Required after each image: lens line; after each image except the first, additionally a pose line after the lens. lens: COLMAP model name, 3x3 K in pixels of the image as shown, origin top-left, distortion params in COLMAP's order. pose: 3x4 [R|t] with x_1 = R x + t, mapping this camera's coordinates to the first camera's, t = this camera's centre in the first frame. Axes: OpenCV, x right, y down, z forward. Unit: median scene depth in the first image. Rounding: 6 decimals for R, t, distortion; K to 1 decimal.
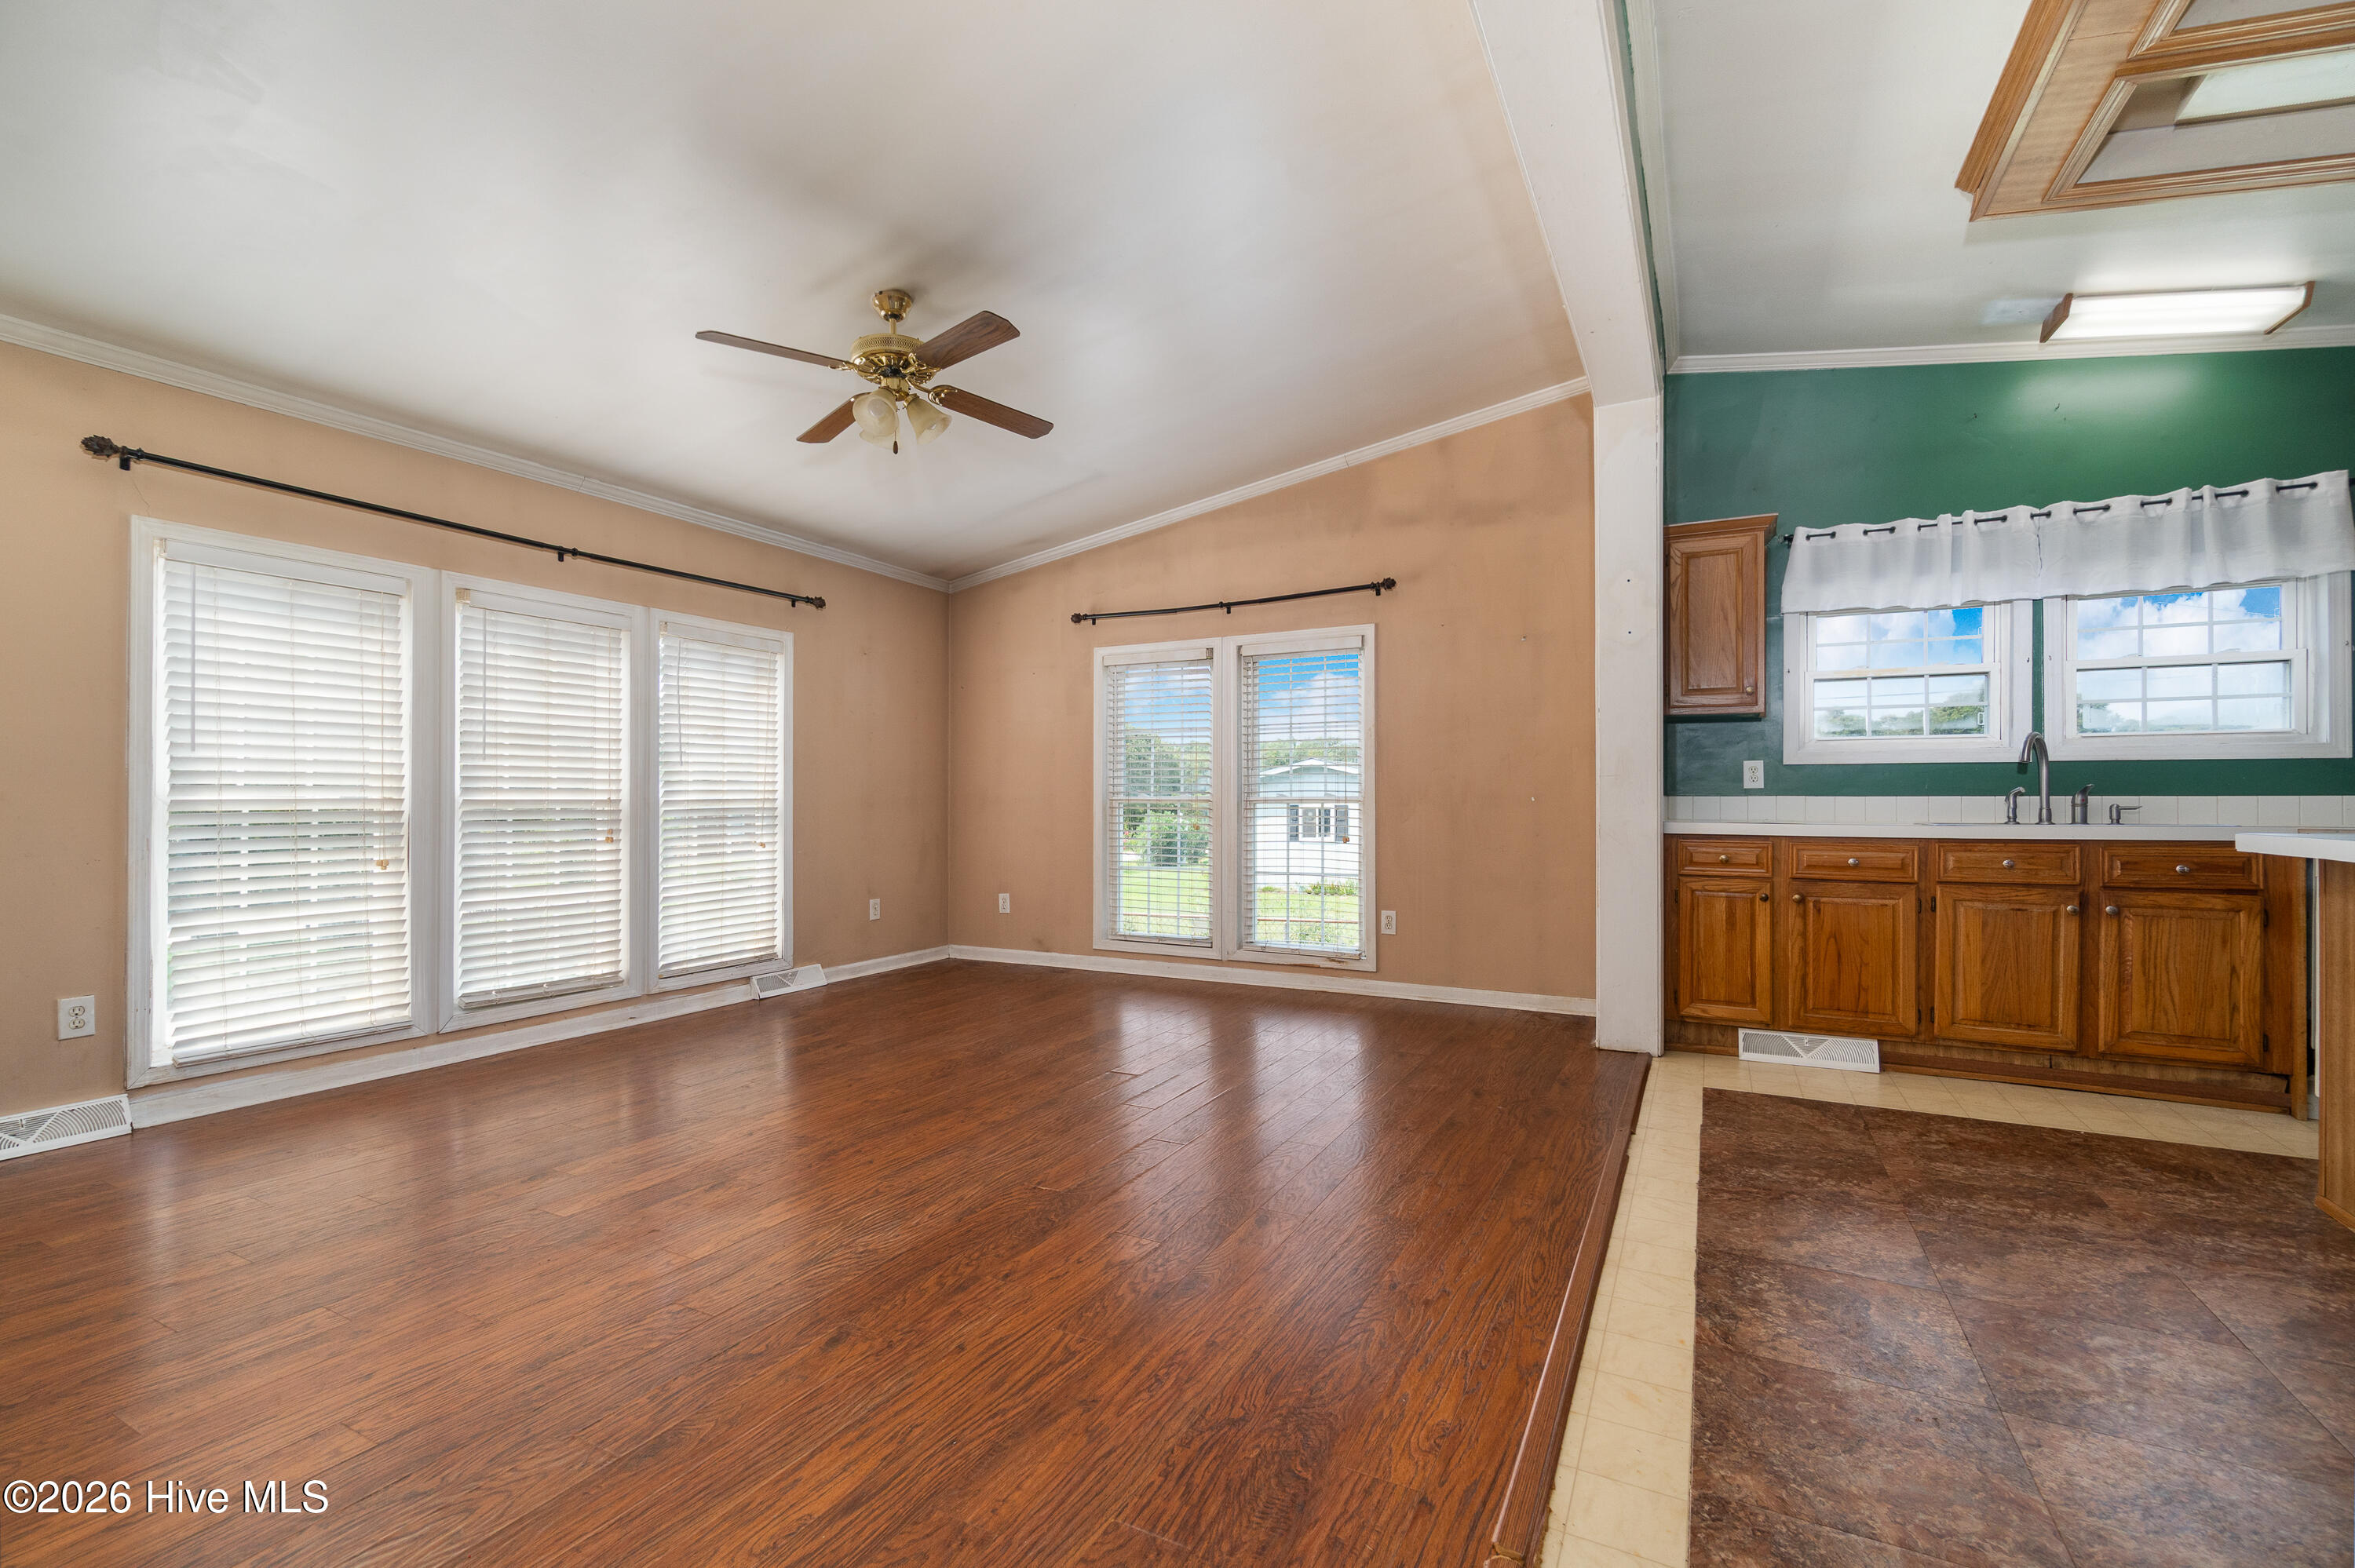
lens RADIAL K [[1009.9, 0, 1172.8], [0, 1009.9, 790.0], [0, 0, 1]] dist [-0.006939, 0.001593]
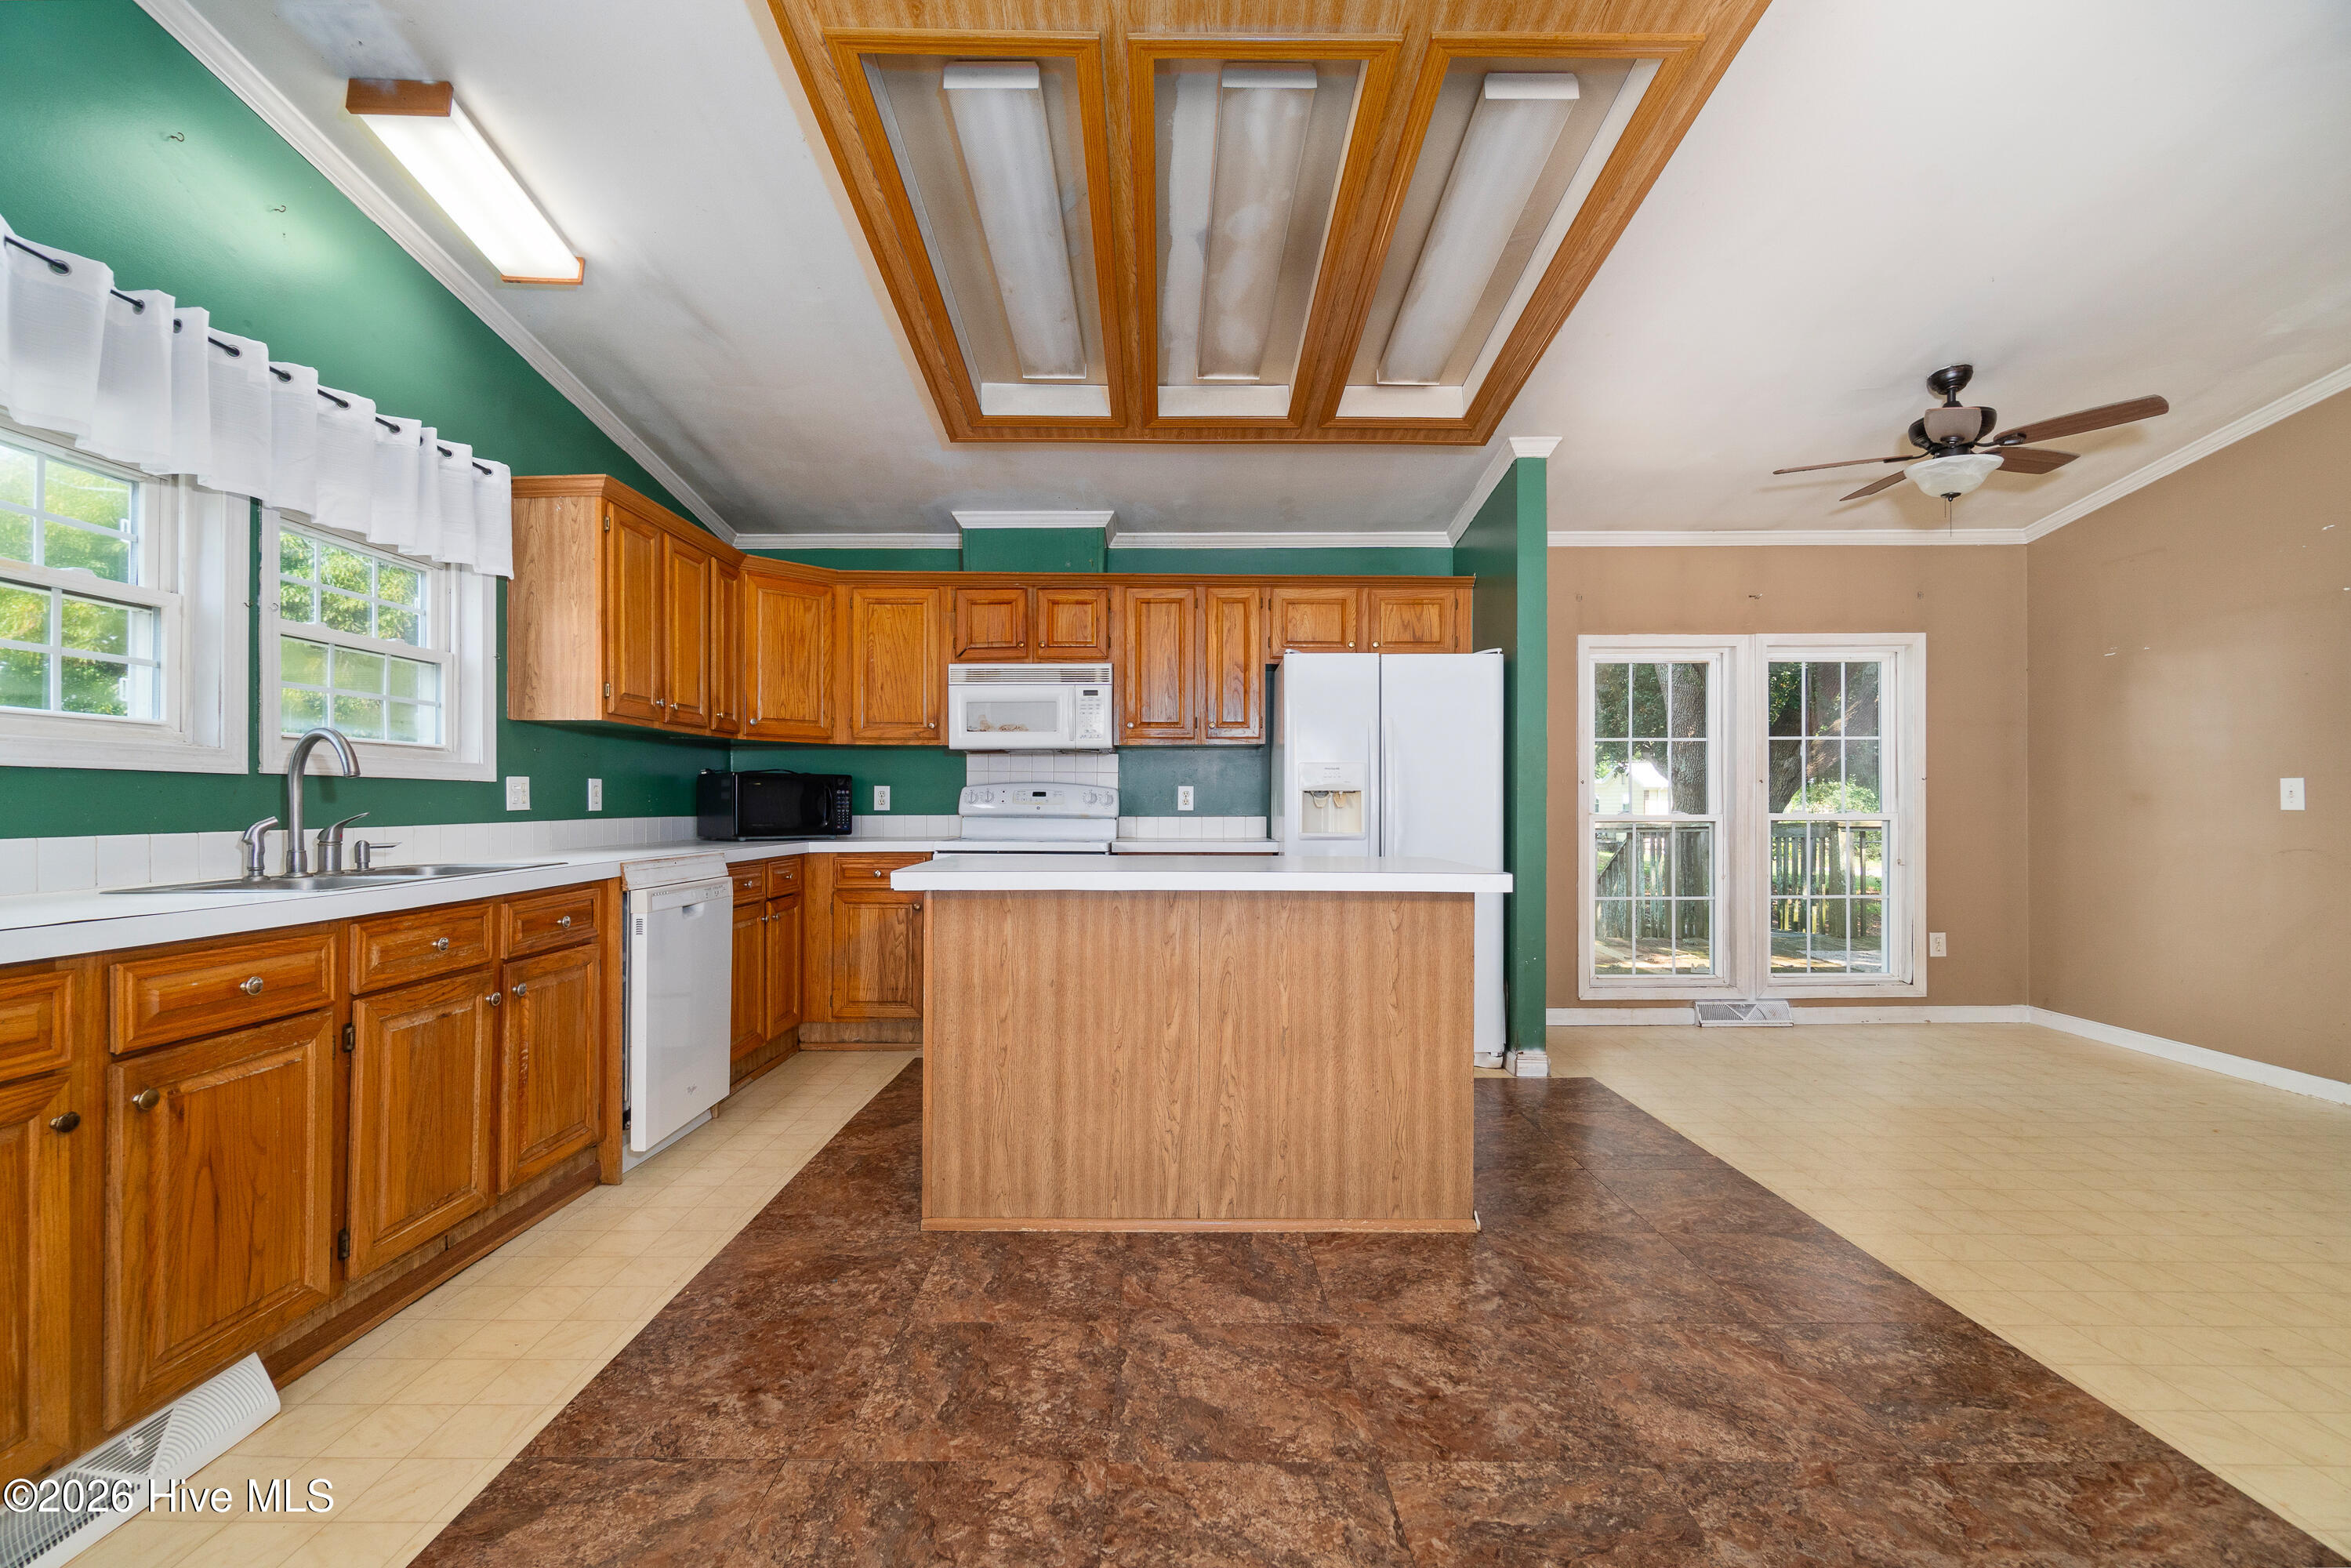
lens RADIAL K [[1008.4, 0, 1165.3], [0, 1008.4, 795.5], [0, 0, 1]] dist [-0.006939, 0.001593]
pose [[-0.470708, 0.004620, 0.882277, 0.069319], [-0.010330, 0.999889, -0.010747, -0.014344], [-0.882229, -0.014173, -0.470608, 0.815043]]
